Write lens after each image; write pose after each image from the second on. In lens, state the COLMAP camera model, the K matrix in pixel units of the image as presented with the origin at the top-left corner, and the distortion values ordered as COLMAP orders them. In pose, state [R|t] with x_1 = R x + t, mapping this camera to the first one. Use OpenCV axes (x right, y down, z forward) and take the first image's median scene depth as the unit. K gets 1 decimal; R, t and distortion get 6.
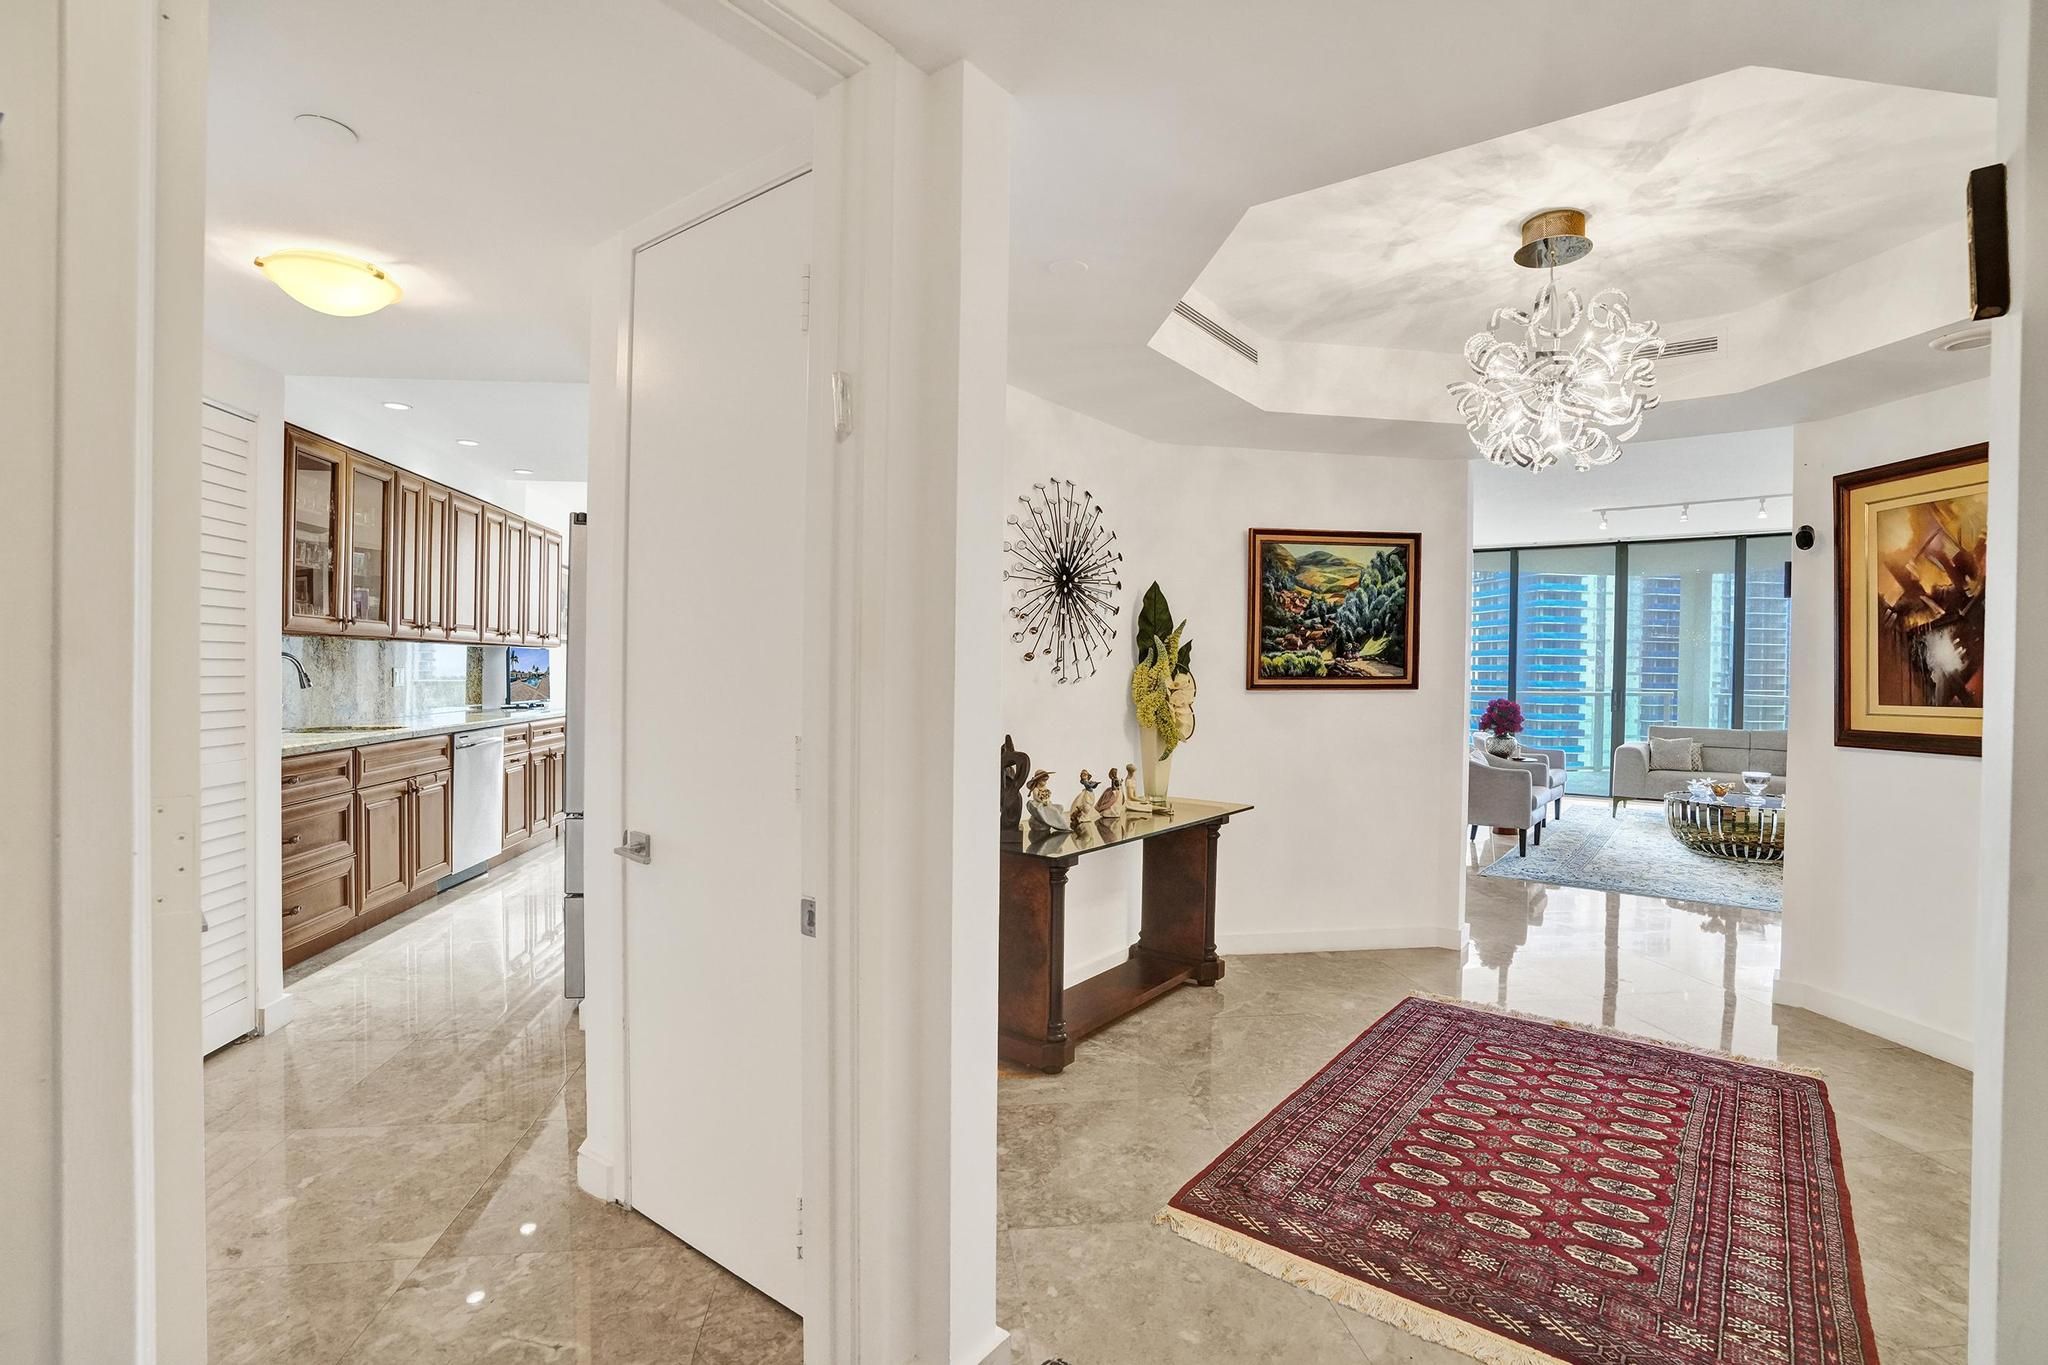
lens RADIAL K [[948.7, 0, 1036.2], [0, 948.7, 676.4], [0, 0, 1]] dist [-0.067938, 0.026667]
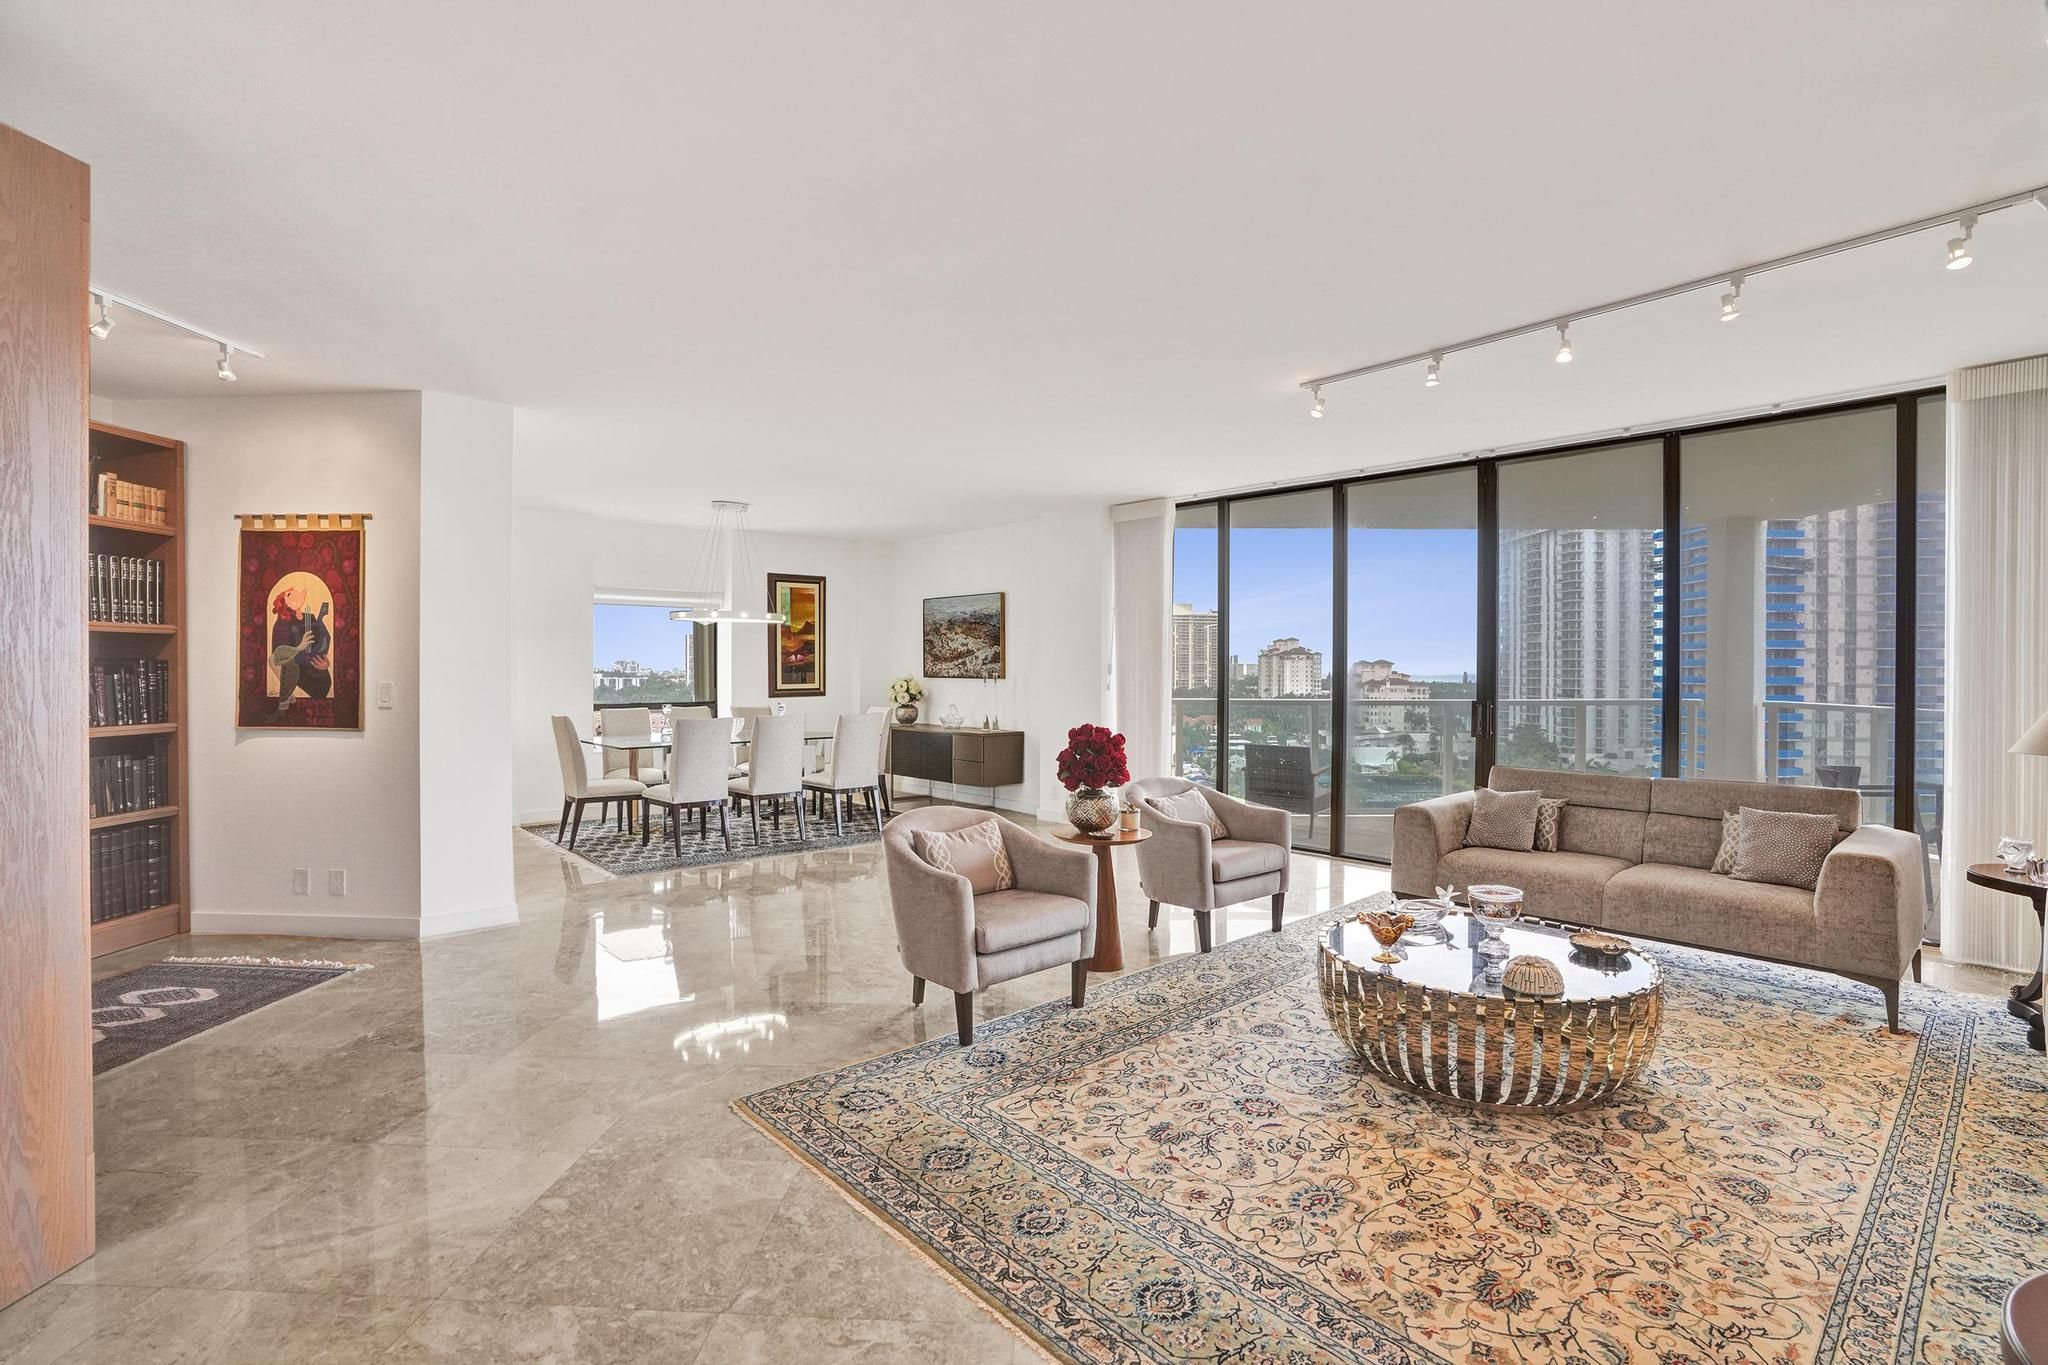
lens RADIAL K [[948.7, 0, 1036.2], [0, 948.7, 676.4], [0, 0, 1]] dist [-0.067938, 0.026667]
pose [[0.984564, -0.011128, -0.174673, 0.509647], [0.010698, 0.999937, -0.003403, -0.003038], [0.174700, 0.001482, 0.984621, 0.392138]]
